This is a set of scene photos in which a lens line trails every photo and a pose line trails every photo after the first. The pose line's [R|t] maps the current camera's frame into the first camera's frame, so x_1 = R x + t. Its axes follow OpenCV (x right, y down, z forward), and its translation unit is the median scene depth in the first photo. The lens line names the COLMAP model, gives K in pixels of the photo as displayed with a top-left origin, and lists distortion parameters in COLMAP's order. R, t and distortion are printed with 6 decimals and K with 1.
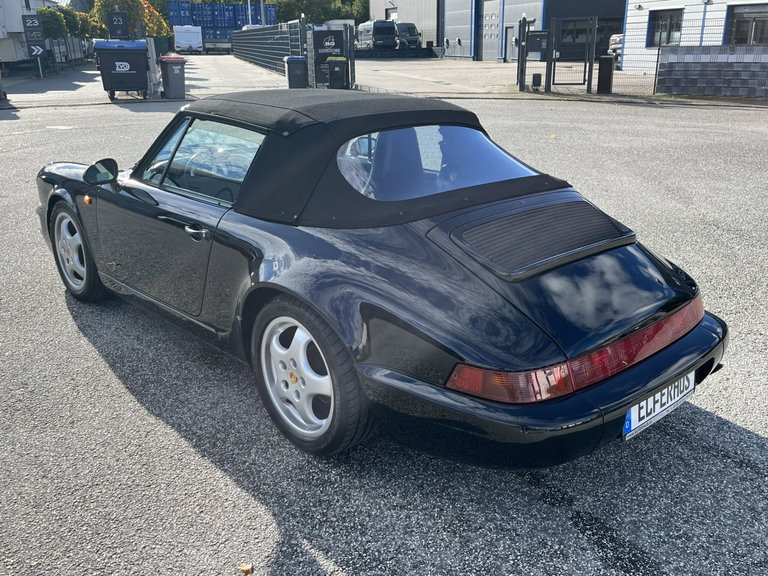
lens RADIAL K [[699.6, 0, 384.9], [0, 699.6, 291.0], [0, 0, 1]] dist [0.023796, 0.000000]
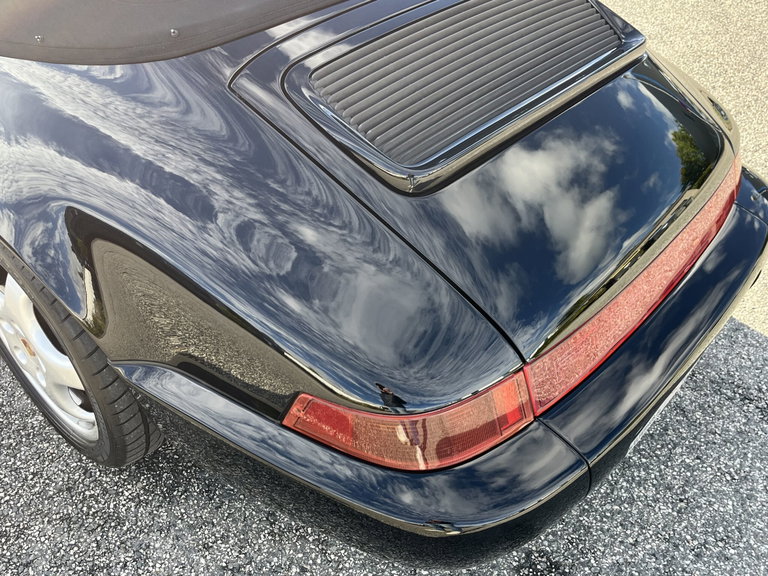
lens RADIAL K [[699.6, 0, 383.7], [0, 699.6, 284.5], [0, 0, 1]] dist [0.023796, 0.000000]
pose [[0.994731, -0.060179, 0.082994, 0.107841], [0.028143, 0.938769, 0.343397, -0.109136], [-0.098578, -0.339252, 0.935516, 0.493400]]
